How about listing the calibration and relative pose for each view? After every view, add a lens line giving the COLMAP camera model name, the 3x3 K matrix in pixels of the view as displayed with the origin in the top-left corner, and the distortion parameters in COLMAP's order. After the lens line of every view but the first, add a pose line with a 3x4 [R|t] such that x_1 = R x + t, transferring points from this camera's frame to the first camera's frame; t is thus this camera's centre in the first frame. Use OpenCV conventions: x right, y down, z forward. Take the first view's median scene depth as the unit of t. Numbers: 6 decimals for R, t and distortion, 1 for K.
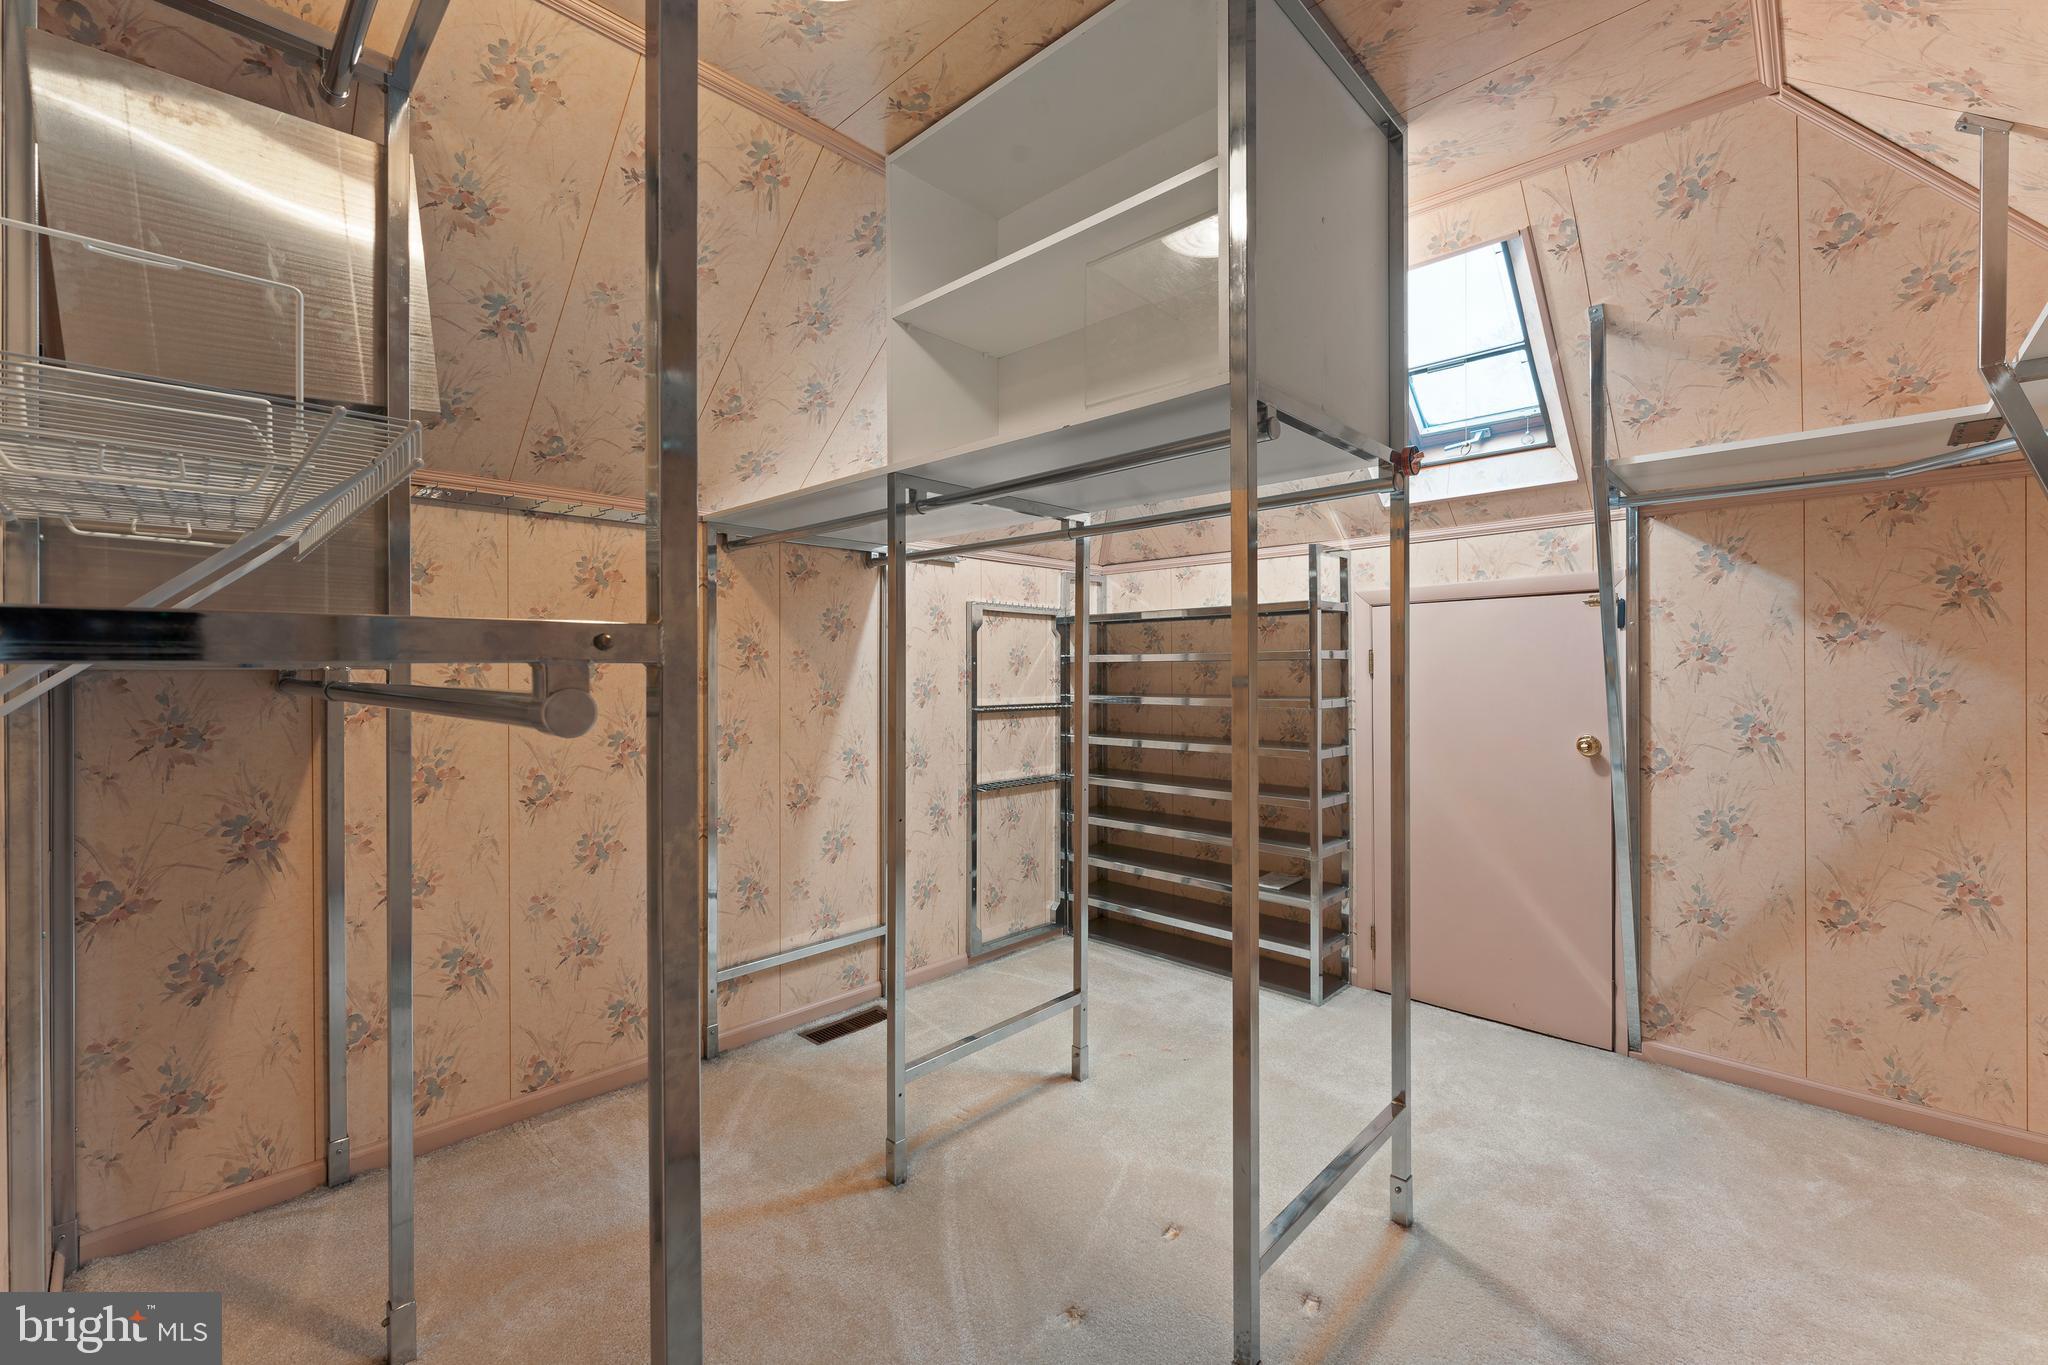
lens RADIAL K [[831.5, 0, 1036.3], [0, 831.5, 671.6], [0, 0, 1]] dist [-0.003389, -0.000467]
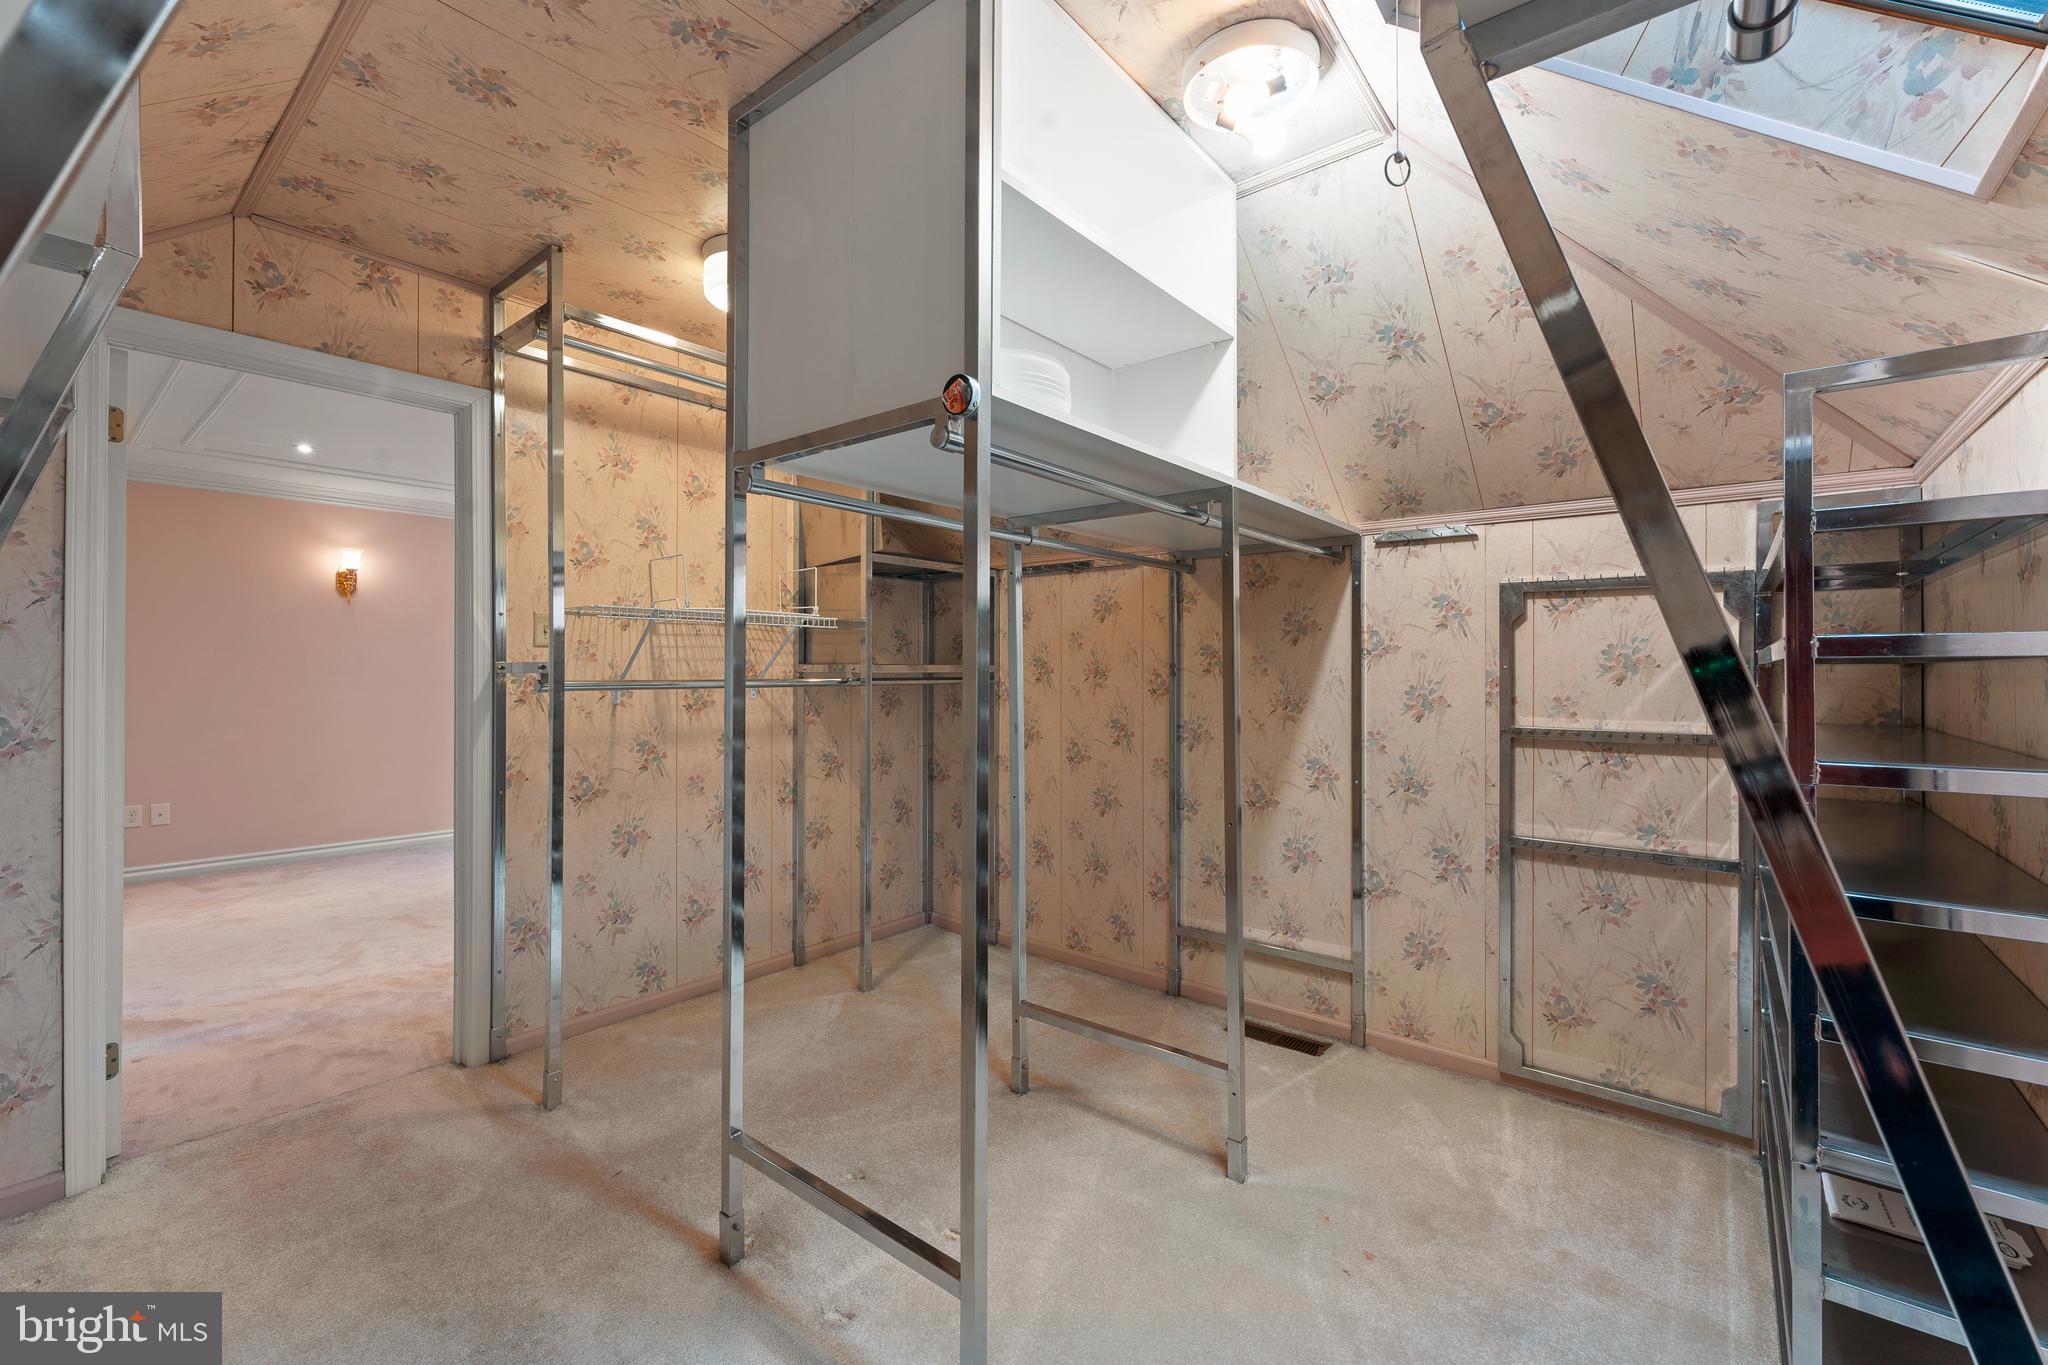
lens RADIAL K [[843.2, 0, 1024.5], [0, 843.2, 672.1], [0, 0, 1]] dist [-0.000430, -0.000236]
pose [[0.078642, 0.005207, -0.996889, 0.633658], [-0.003949, 0.999980, 0.004912, -0.007730], [0.996895, 0.003551, 0.078661, 0.534578]]
